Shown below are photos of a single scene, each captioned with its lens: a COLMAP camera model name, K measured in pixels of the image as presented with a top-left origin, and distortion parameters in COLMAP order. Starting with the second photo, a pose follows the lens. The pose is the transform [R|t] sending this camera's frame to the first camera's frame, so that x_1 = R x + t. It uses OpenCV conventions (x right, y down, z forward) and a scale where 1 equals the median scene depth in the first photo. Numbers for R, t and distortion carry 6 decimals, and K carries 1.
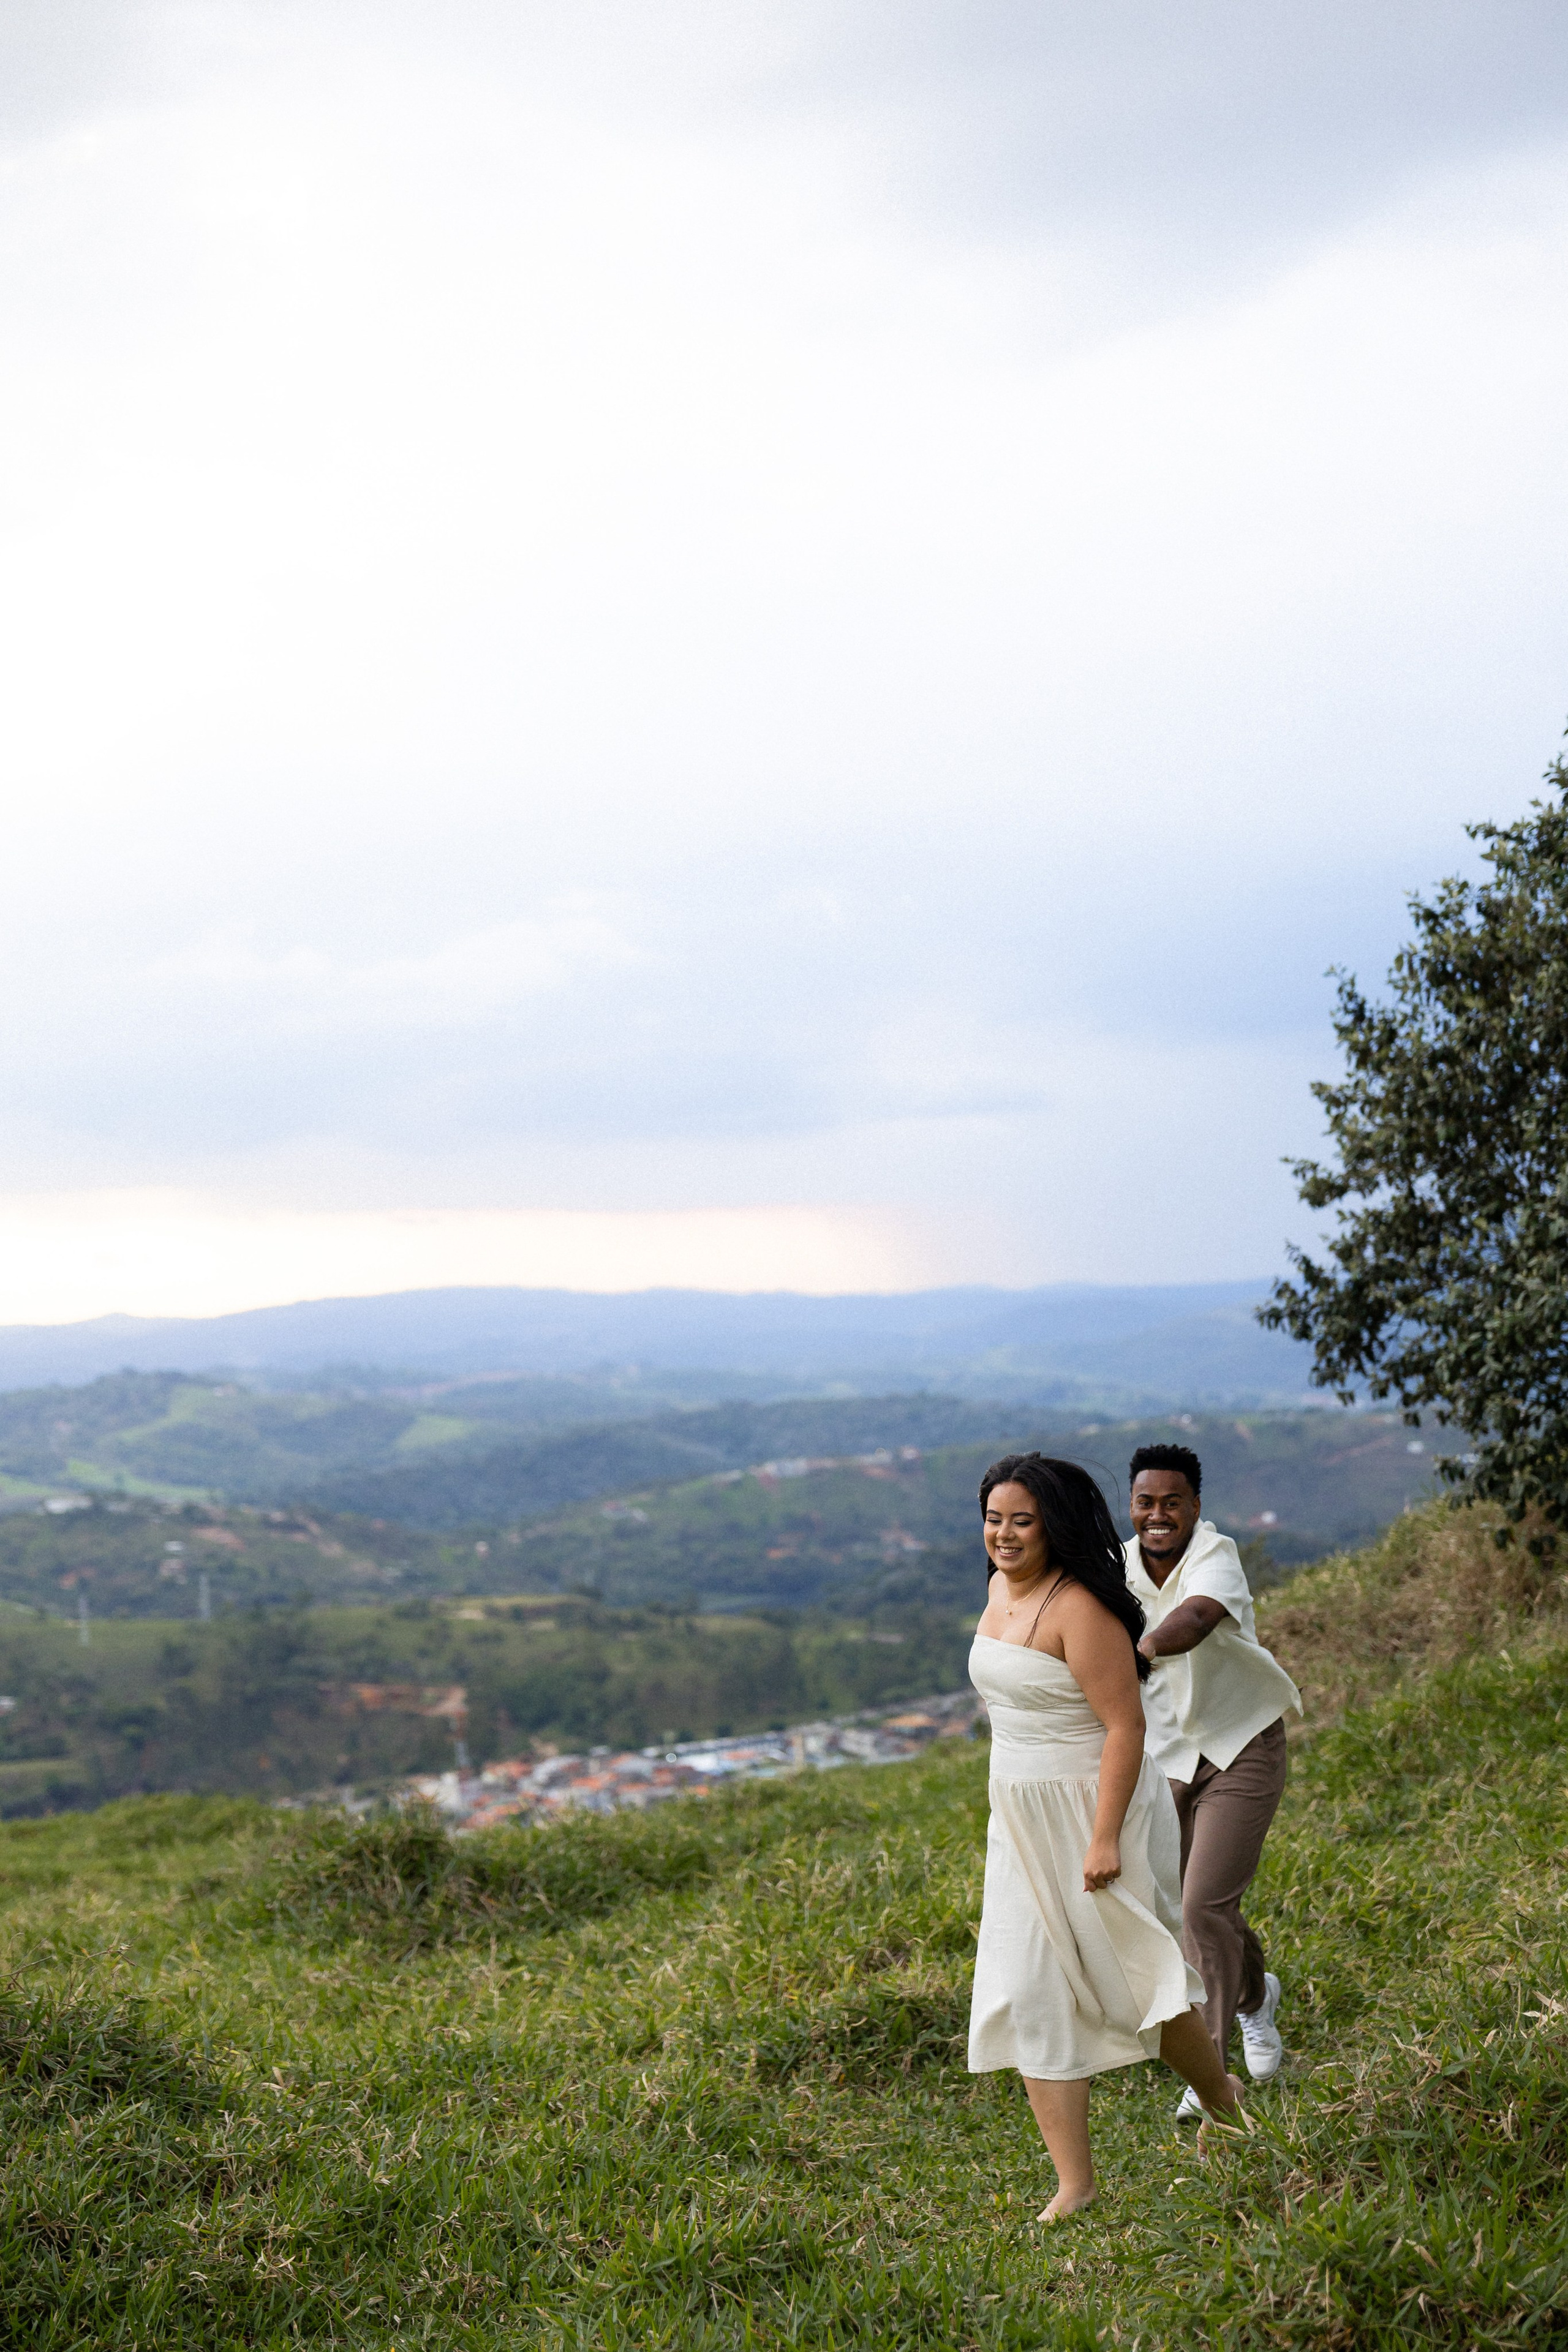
lens RADIAL K [[4477.7, 0, 784.0], [0, 4477.7, 1176.0], [0, 0, 1]] dist [0.037093, -0.528769]
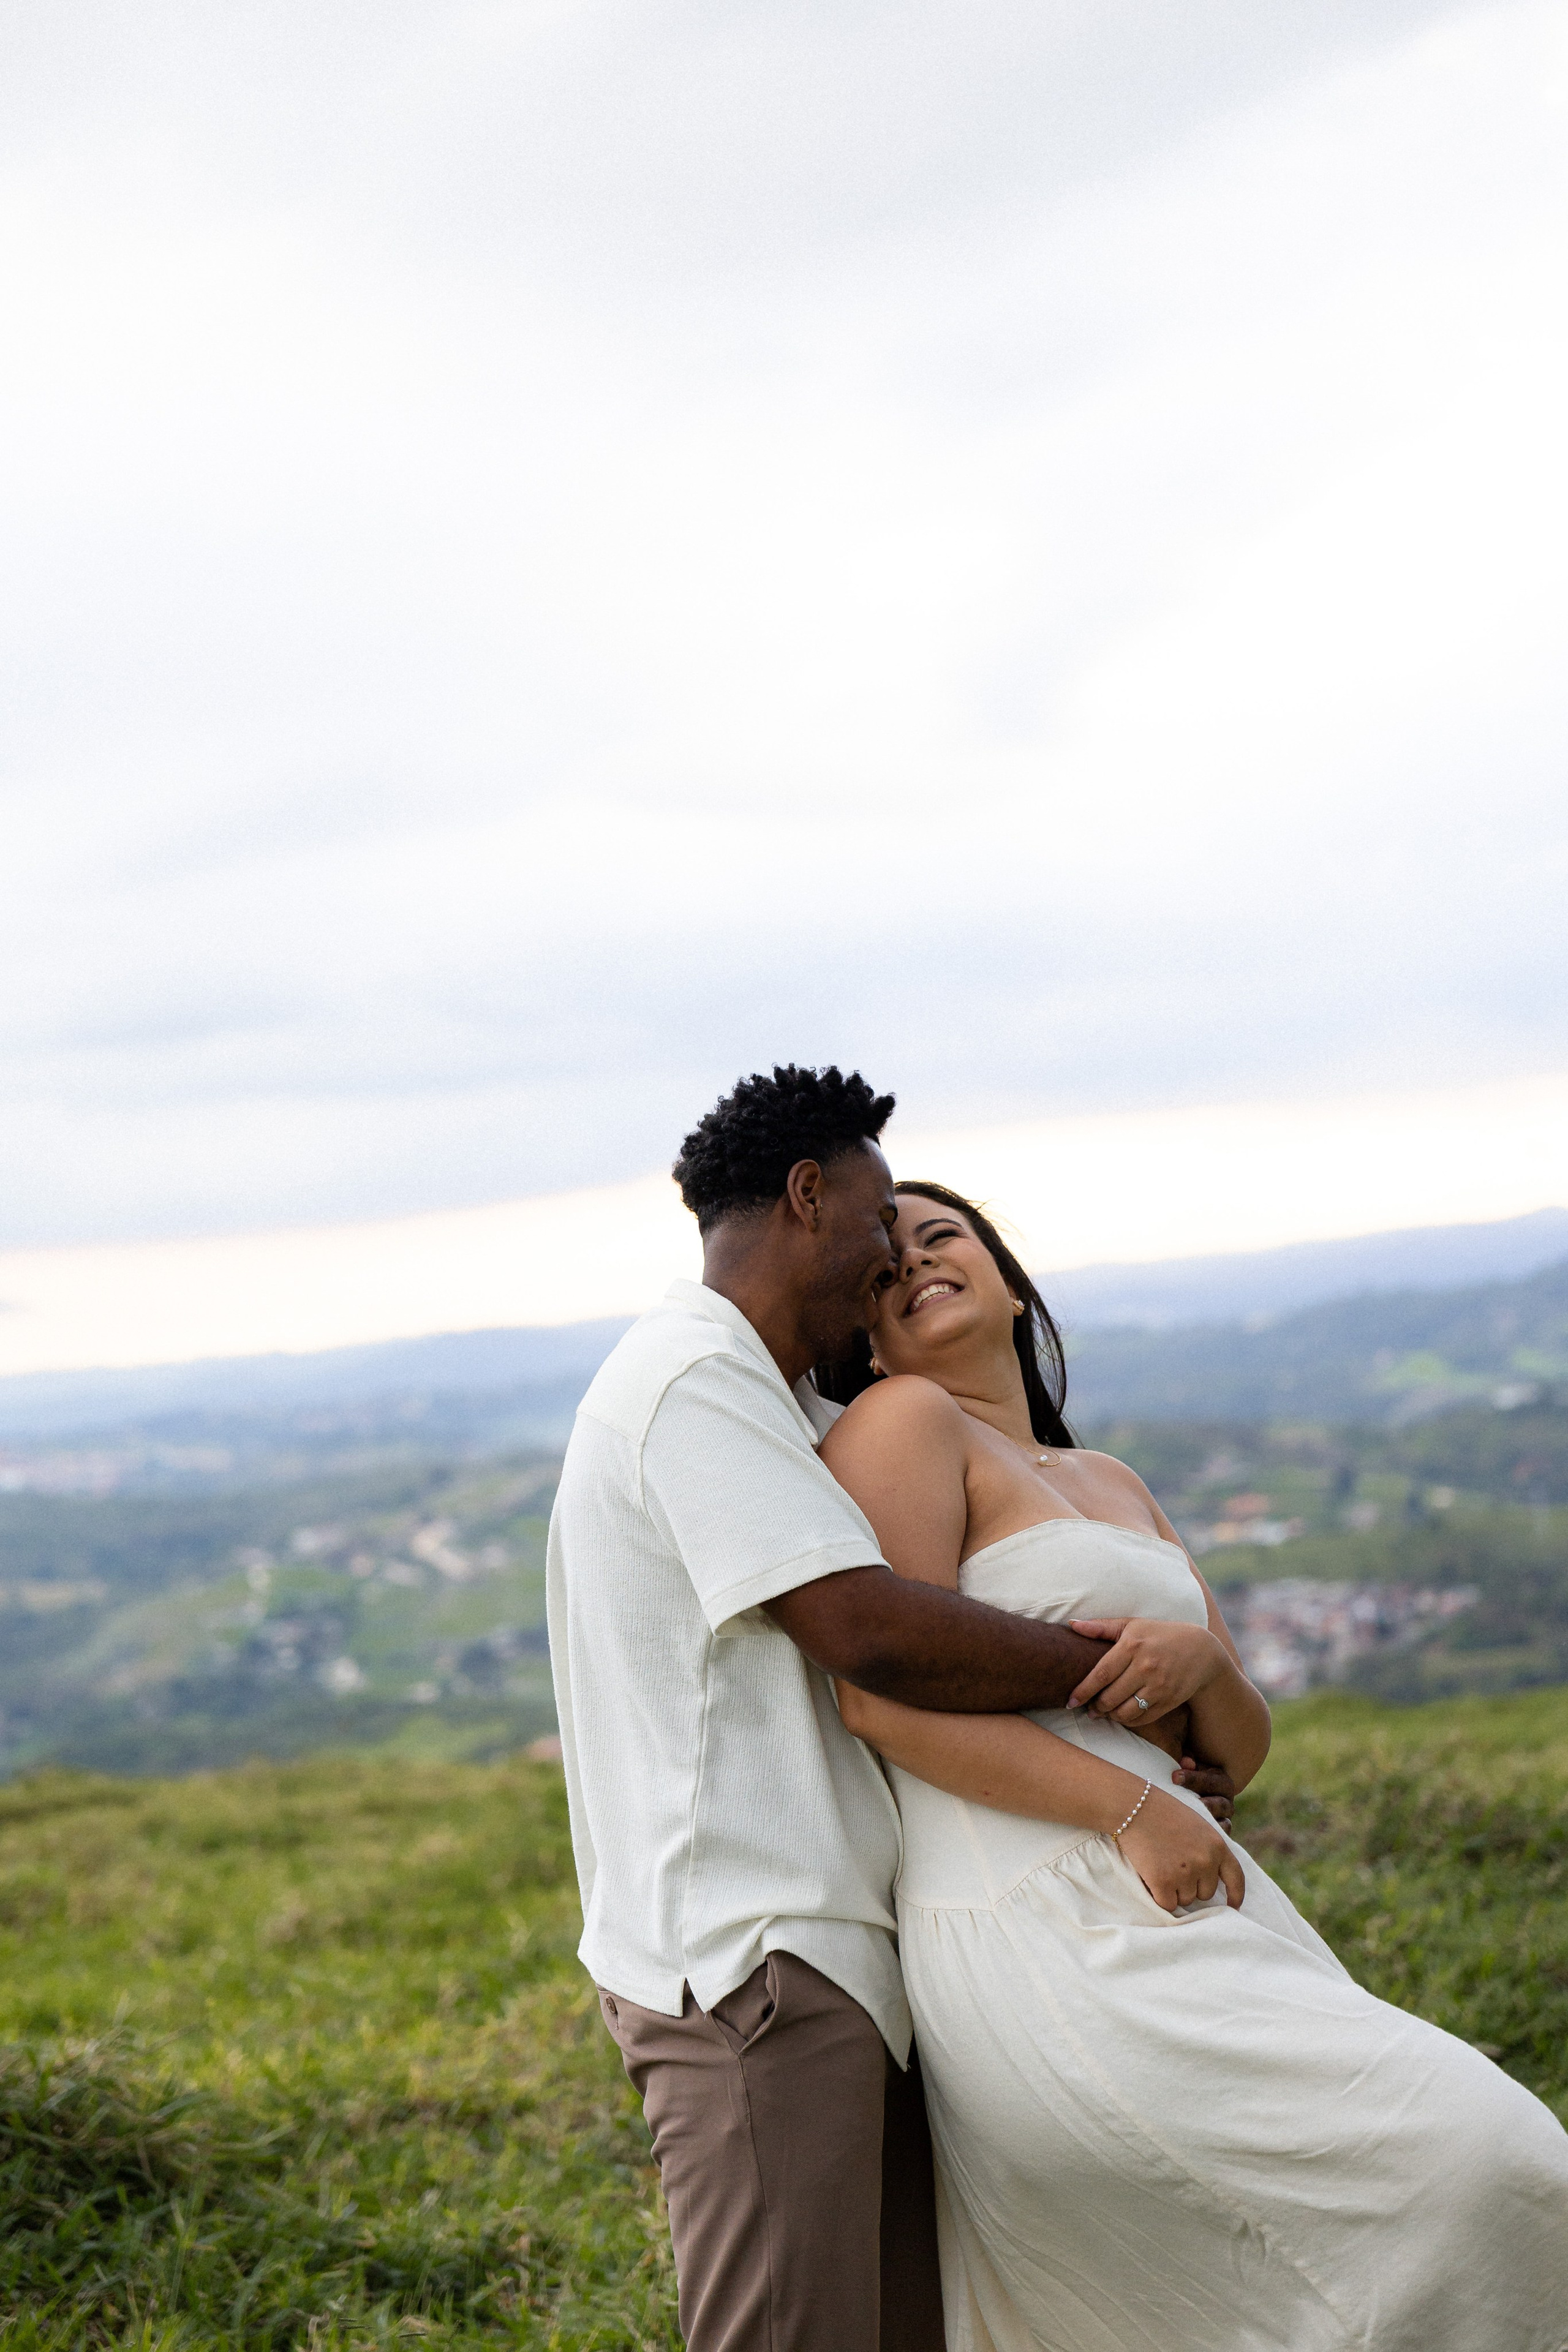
lens RADIAL K [[4477.7, 0, 784.0], [0, 4477.7, 1176.0], [0, 0, 1]] dist [0.037093, -0.528769]
pose [[0.948601, -0.057179, -0.311266, 0.015037], [0.064415, 0.997838, 0.013006, -0.007524], [0.309850, -0.032387, 0.950234, -0.120040]]
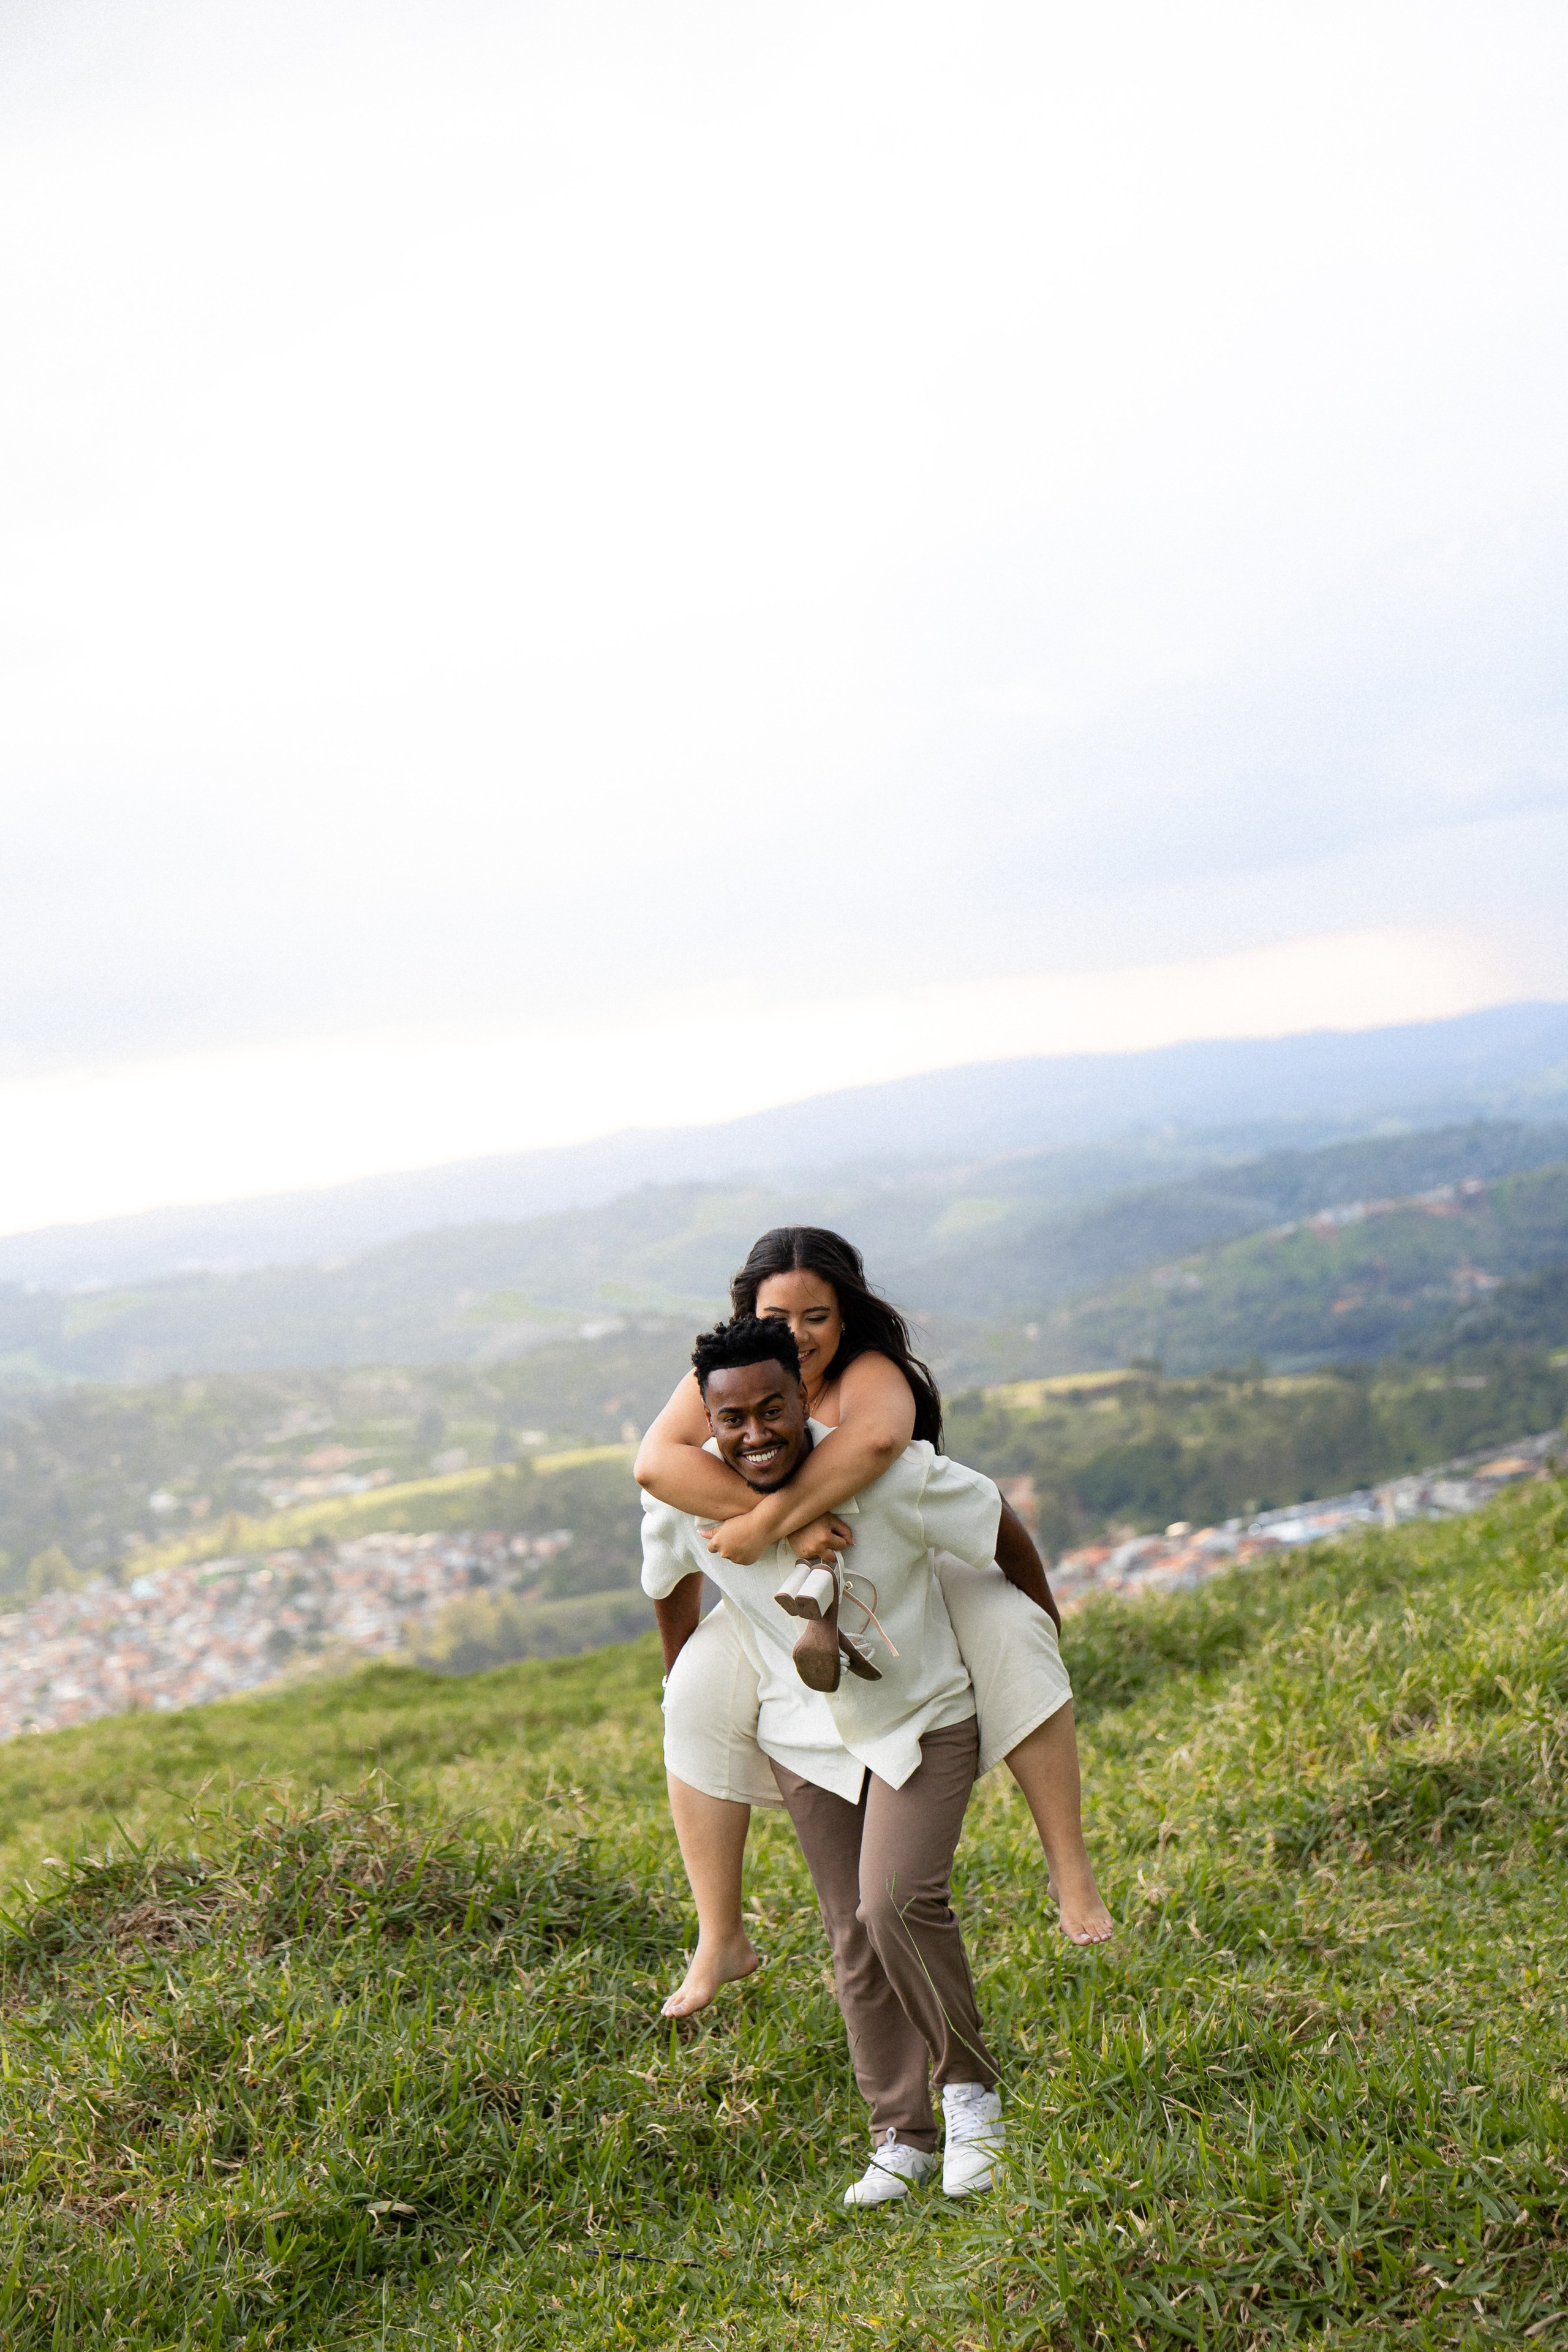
lens RADIAL K [[4697.6, 0, 704.2], [0, 4697.6, 1172.4], [0, 0, 1]] dist [0.019405, -0.795306]
pose [[0.985506, -0.104029, -0.134002, 0.015468], [0.110457, 0.993016, 0.041445, 0.004198], [0.128755, -0.055646, 0.990114, 0.021653]]
